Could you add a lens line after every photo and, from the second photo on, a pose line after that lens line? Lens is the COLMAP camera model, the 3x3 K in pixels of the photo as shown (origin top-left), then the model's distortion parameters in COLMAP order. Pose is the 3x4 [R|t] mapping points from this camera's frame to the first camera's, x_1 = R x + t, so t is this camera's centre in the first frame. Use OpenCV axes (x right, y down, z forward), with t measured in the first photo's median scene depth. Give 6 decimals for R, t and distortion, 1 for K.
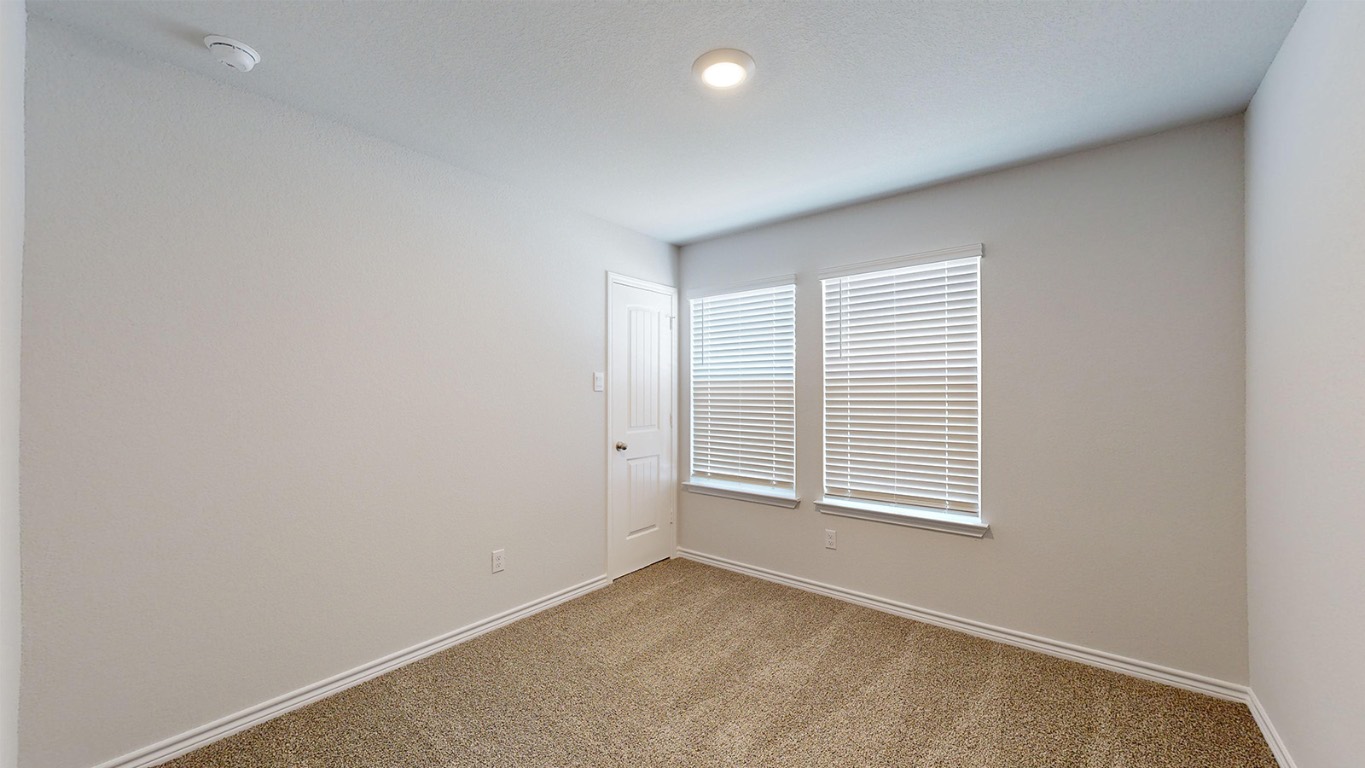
lens RADIAL K [[503.1, 0, 669.6], [0, 503.1, 388.7], [0, 0, 1]] dist [0.007486, -0.001293]
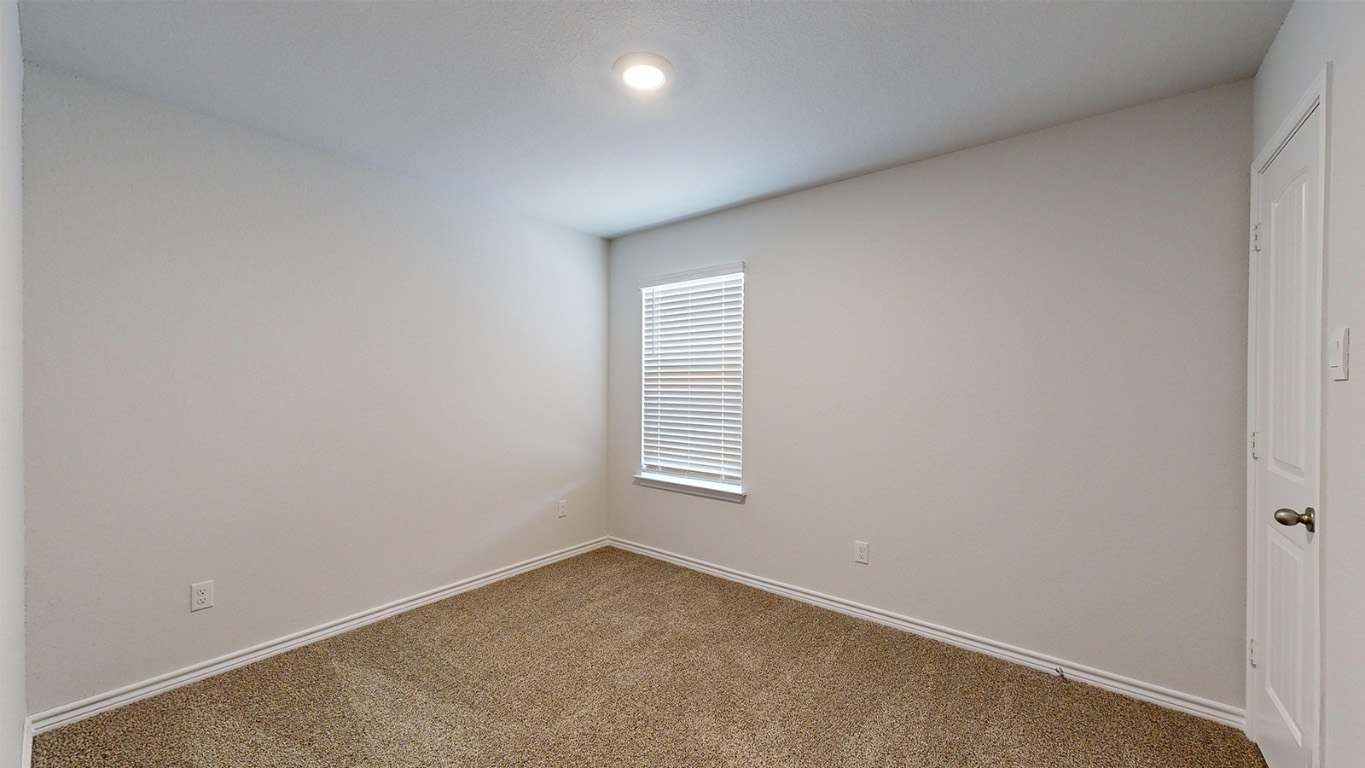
lens RADIAL K [[612.5, 0, 682.0], [0, 612.5, 380.9], [0, 0, 1]] dist [0.009365, 0.002256]
pose [[0.996344, 0.001130, -0.085423, 0.282473], [-0.000888, 0.999996, 0.002862, -0.002273], [0.085426, -0.002776, 0.996341, -0.229904]]
